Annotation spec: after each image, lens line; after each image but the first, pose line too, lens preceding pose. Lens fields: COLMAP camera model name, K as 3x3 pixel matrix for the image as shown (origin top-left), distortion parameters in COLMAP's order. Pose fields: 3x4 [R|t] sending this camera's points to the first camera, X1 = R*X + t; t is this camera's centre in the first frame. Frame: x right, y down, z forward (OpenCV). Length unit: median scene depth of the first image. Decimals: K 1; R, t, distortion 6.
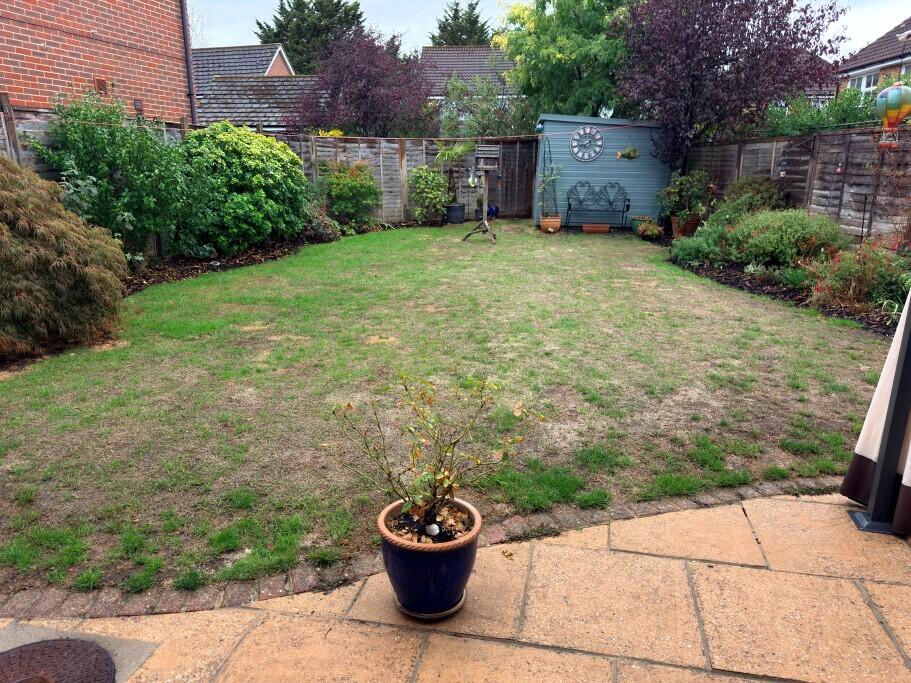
lens RADIAL K [[628.1, 0, 456.6], [0, 628.1, 344.0], [0, 0, 1]] dist [-0.001011, -0.003571]
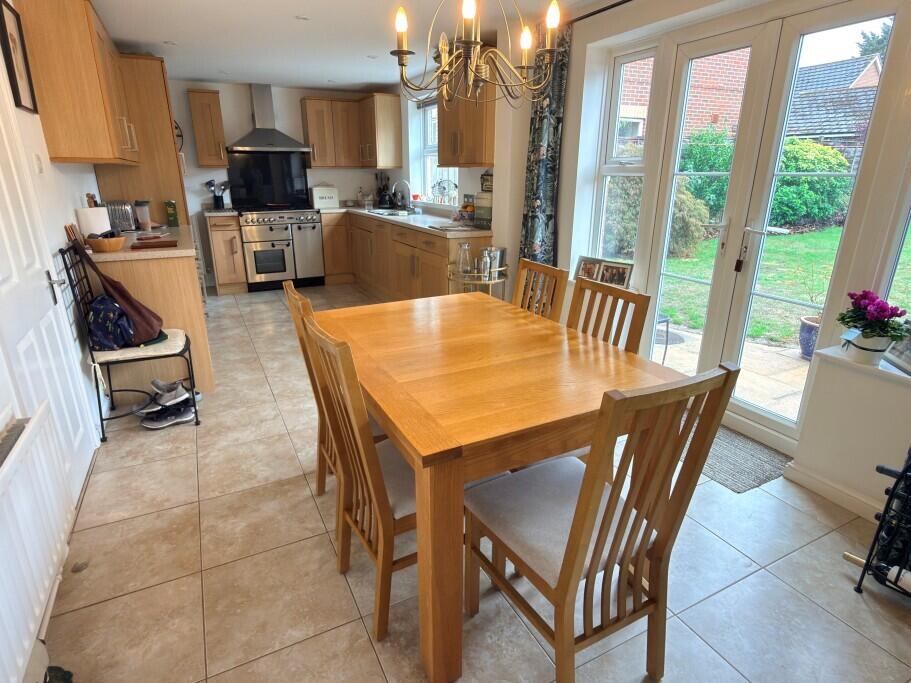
lens RADIAL K [[500.4, 0, 452.9], [0, 500.4, 341.0], [0, 0, 1]] dist [0.005117, 0.001306]
pose [[0.618306, 0.254123, -0.743720, 0.141306], [-0.211898, 0.965143, 0.153616, 0.100647], [0.756833, 0.062611, 0.650602, -0.356145]]
